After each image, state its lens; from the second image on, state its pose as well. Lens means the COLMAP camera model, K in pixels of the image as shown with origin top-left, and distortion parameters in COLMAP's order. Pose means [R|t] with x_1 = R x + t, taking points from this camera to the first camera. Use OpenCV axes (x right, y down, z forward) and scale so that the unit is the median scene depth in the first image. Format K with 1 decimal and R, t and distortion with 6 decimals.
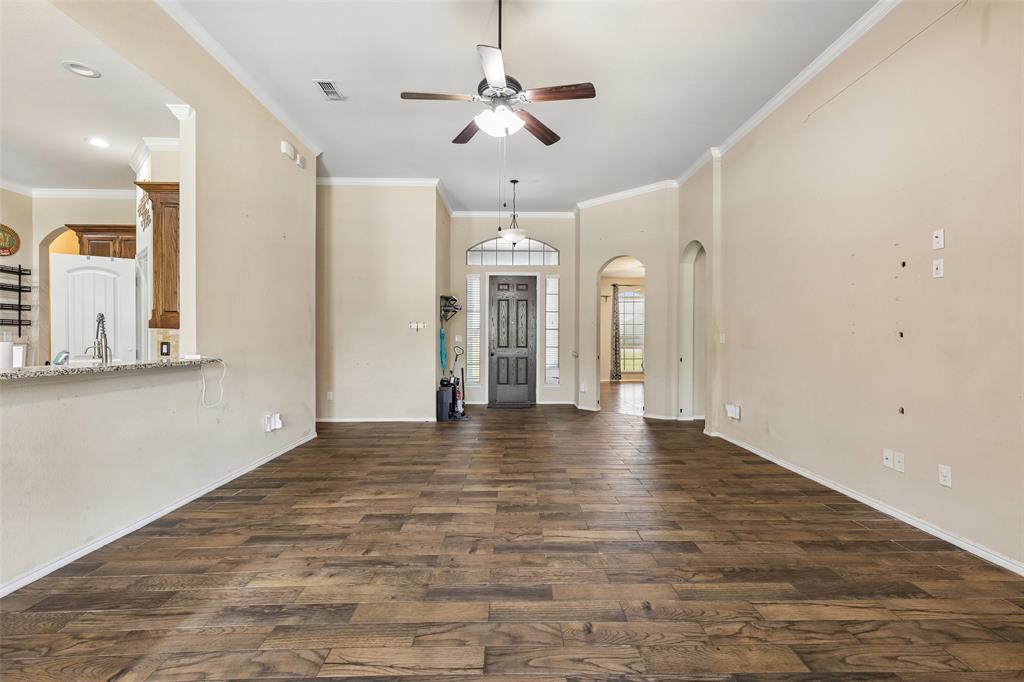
lens RADIAL K [[460.0, 0, 522.4], [0, 460.0, 333.4], [0, 0, 1]] dist [-0.000091, -0.000169]
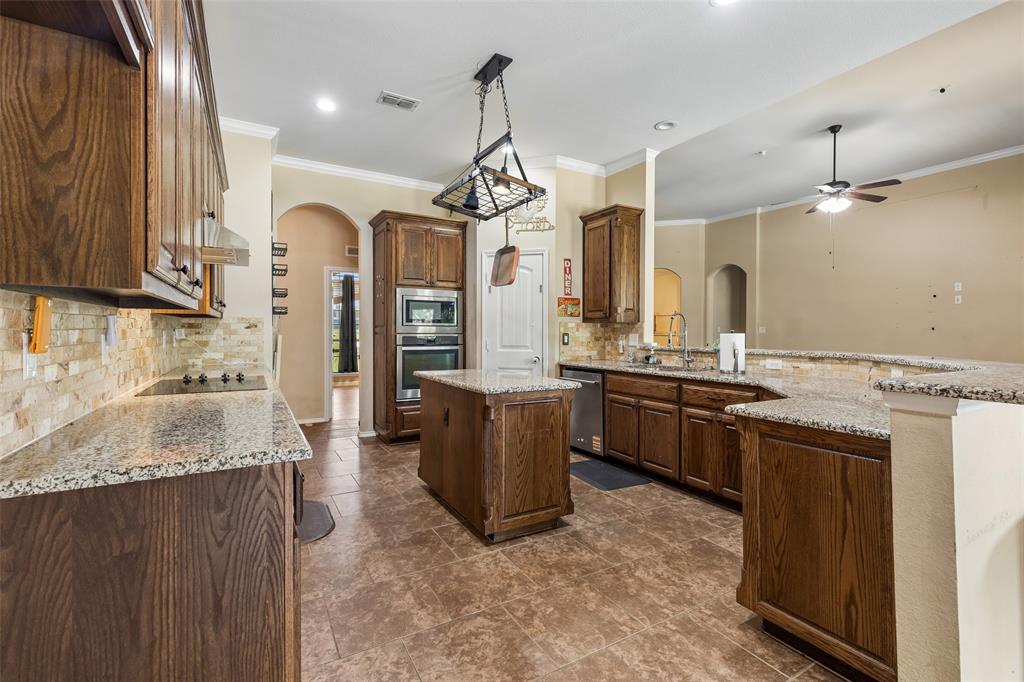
lens RADIAL K [[460.0, 0, 522.4], [0, 460.0, 333.4], [0, 0, 1]] dist [-0.000091, -0.000169]
pose [[0.865410, -0.001953, 0.501060, -1.751056], [-0.006932, 0.999850, 0.015870, 0.002877], [-0.501016, -0.017207, 0.865267, 0.093422]]
